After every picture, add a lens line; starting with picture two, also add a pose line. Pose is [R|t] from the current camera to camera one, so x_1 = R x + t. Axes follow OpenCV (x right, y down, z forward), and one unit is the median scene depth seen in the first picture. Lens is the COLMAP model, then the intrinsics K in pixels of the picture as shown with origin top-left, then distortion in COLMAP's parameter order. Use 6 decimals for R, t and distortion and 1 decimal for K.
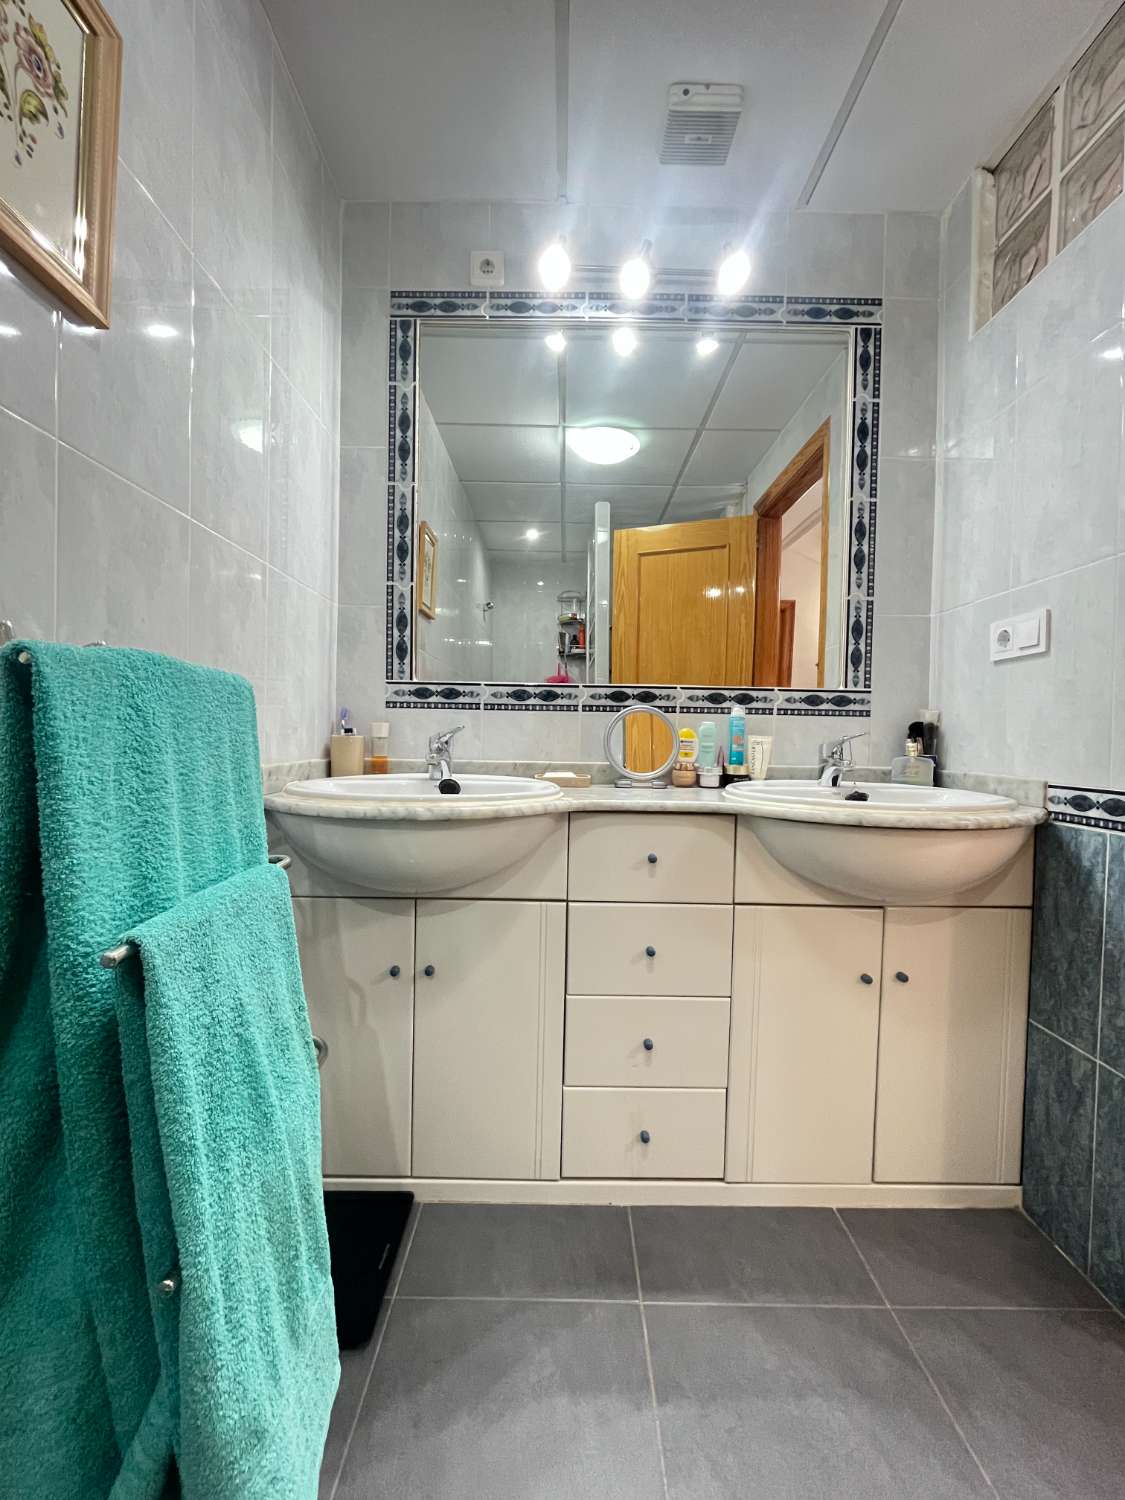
lens RADIAL K [[612.3, 0, 562.6], [0, 612.3, 748.5], [0, 0, 1]] dist [-0.002965, 0.000182]
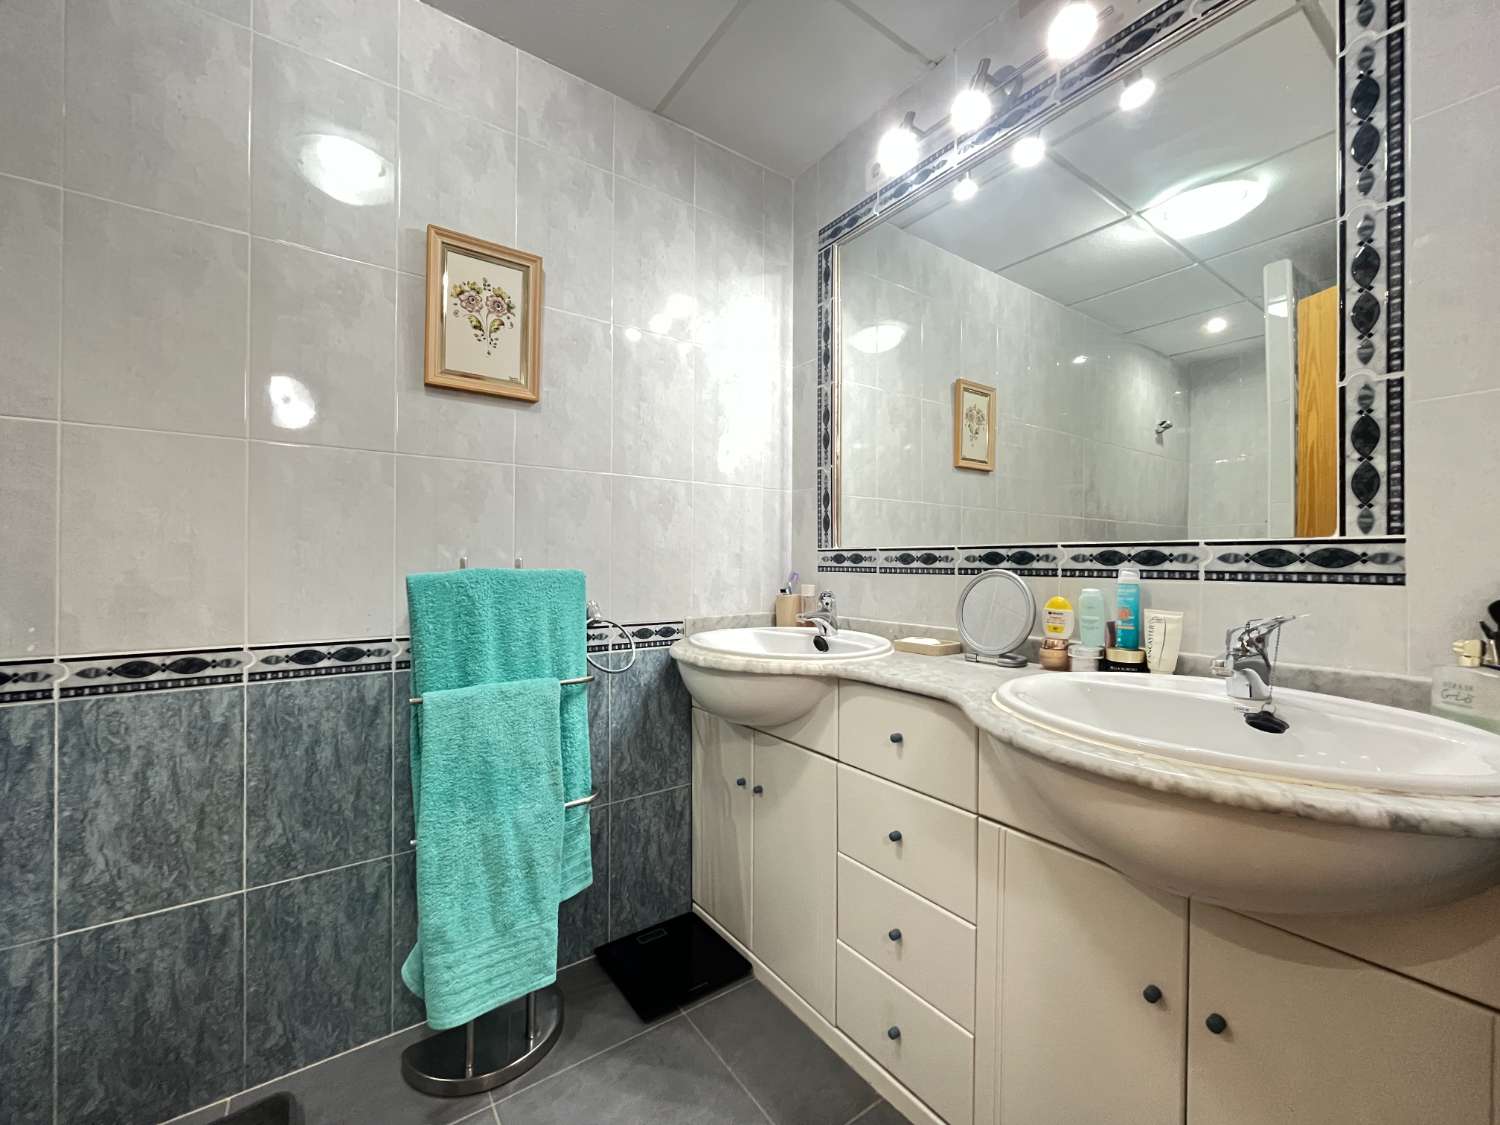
lens RADIAL K [[612.3, 0, 750.3], [0, 612.3, 560.1], [0, 0, 1]] dist [-0.002965, 0.000182]
pose [[0.578031, -0.017641, -0.815824, 0.619204], [-0.011884, 0.999478, -0.030031, -0.051401], [0.815928, 0.027054, 0.577520, 0.196731]]
